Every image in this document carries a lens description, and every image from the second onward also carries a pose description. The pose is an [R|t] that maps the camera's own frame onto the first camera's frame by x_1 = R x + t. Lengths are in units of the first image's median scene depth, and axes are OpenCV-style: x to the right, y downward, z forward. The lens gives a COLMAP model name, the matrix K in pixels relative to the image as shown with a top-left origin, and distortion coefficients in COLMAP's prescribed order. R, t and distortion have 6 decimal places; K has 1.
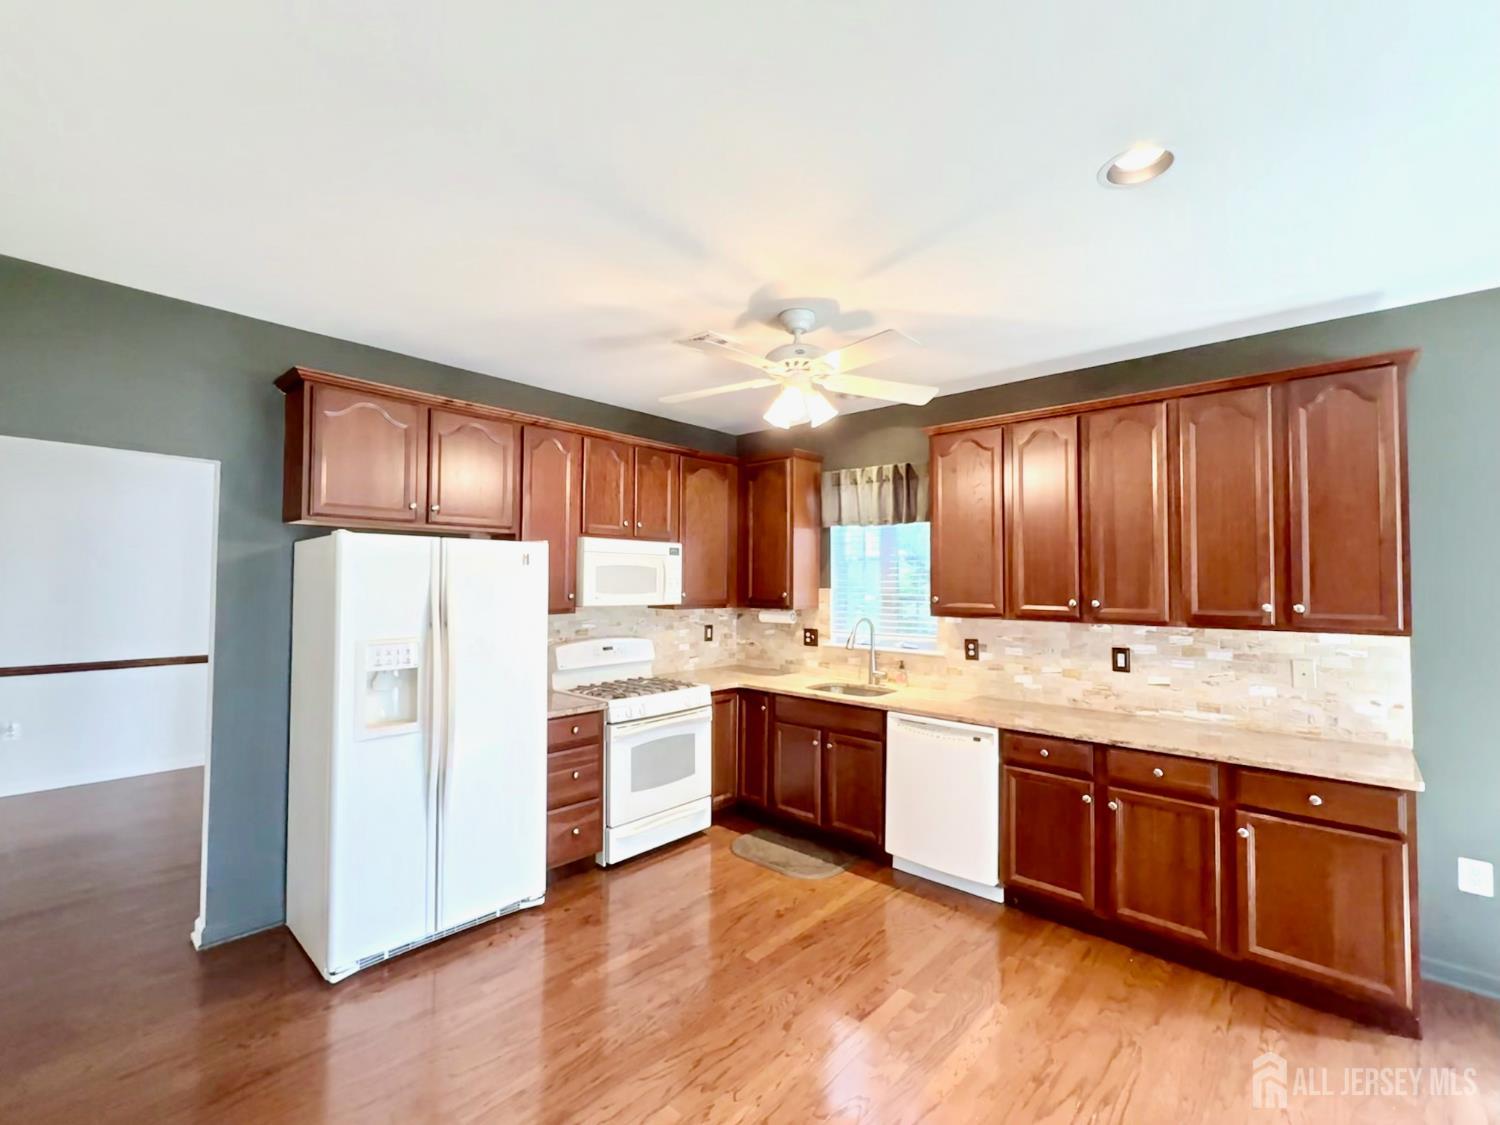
lens RADIAL K [[659.0, 0, 756.5], [0, 659.0, 563.0], [0, 0, 1]] dist [-0.000039, -0.000100]
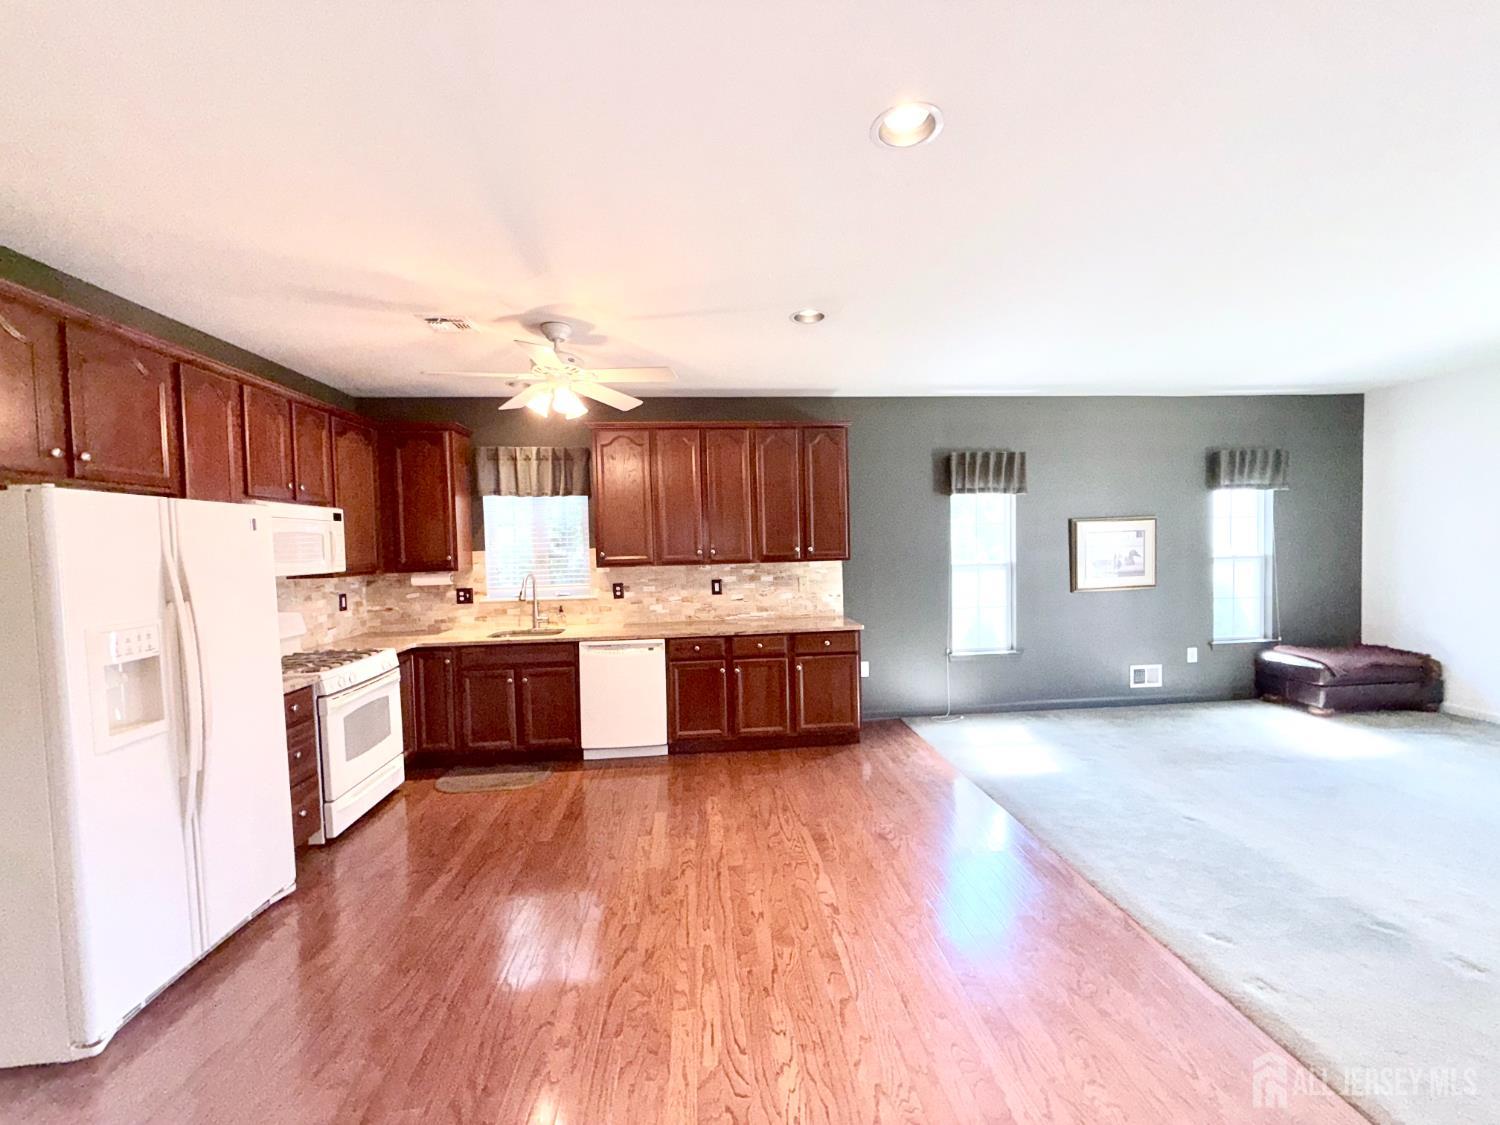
lens RADIAL K [[596.6, 0, 750.0], [0, 596.6, 562.5], [0, 0, 1]] dist [0.000060, 0.000040]
pose [[0.680475, -0.048484, 0.731165, -0.412460], [0.009808, 0.998322, 0.057071, 0.005591], [-0.732706, -0.031664, 0.679809, -0.036706]]
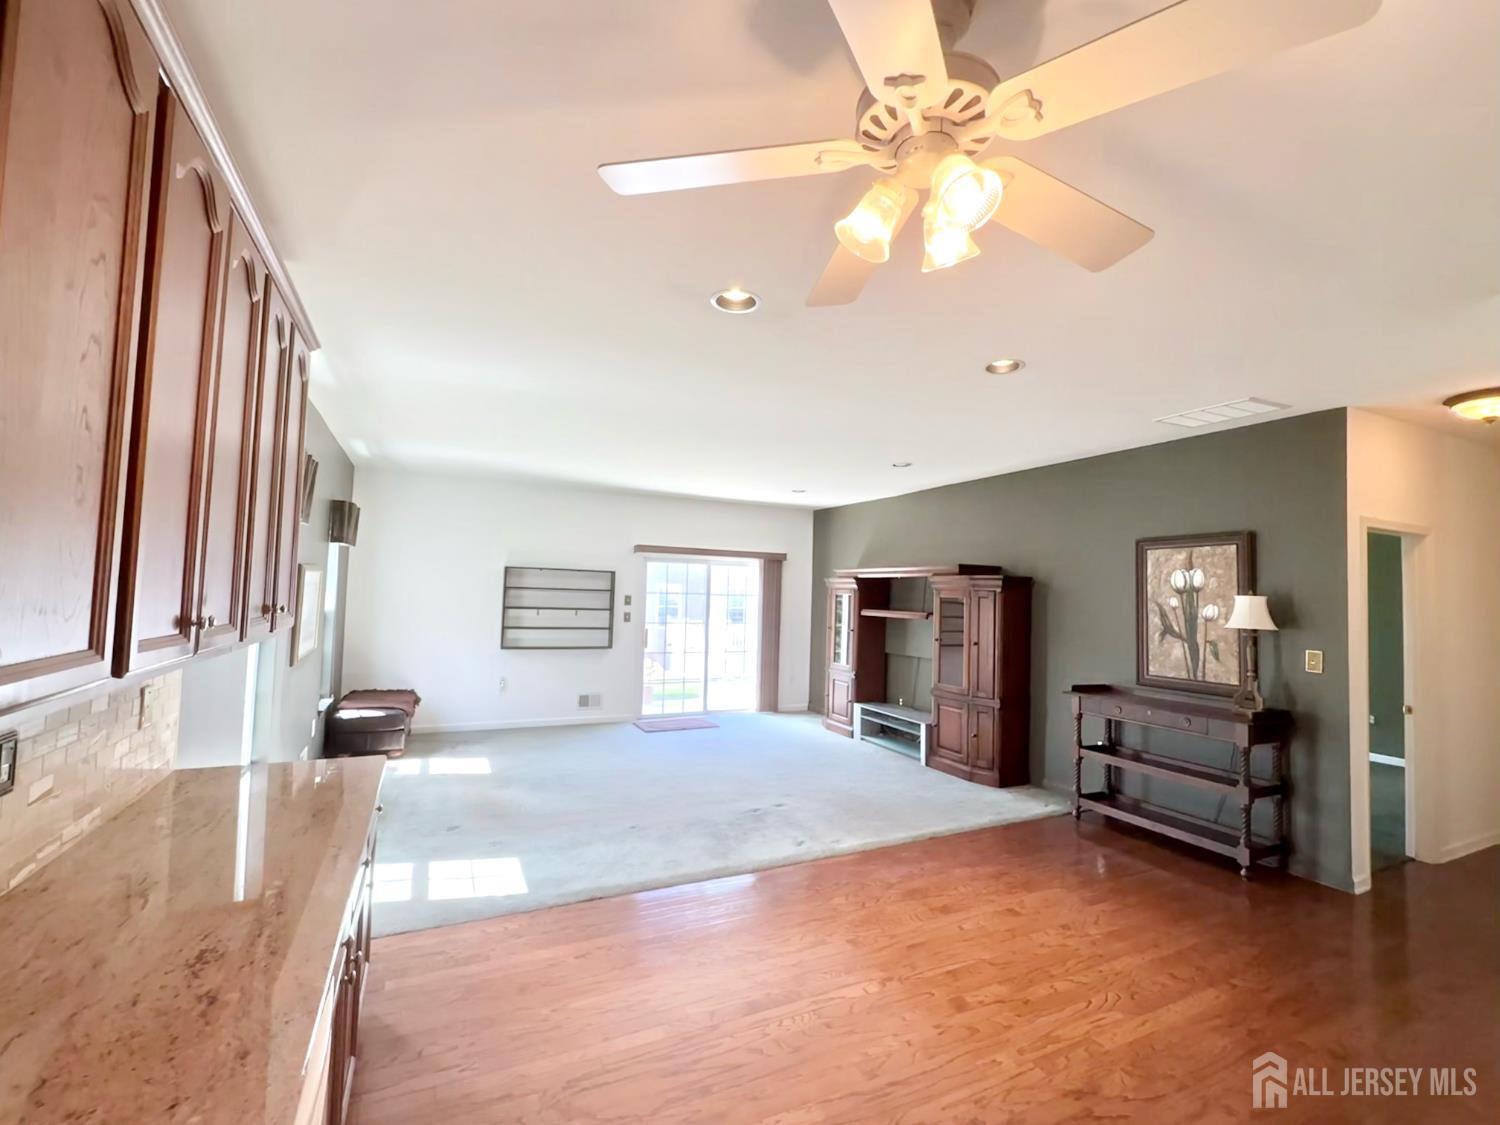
lens RADIAL K [[596.6, 0, 750.0], [0, 596.6, 562.5], [0, 0, 1]] dist [0.000060, 0.000040]
pose [[-0.905444, -0.011801, 0.424302, -0.011885], [-0.046723, 0.996310, -0.071993, 0.010155], [-0.421887, -0.085010, -0.902654, 1.091234]]
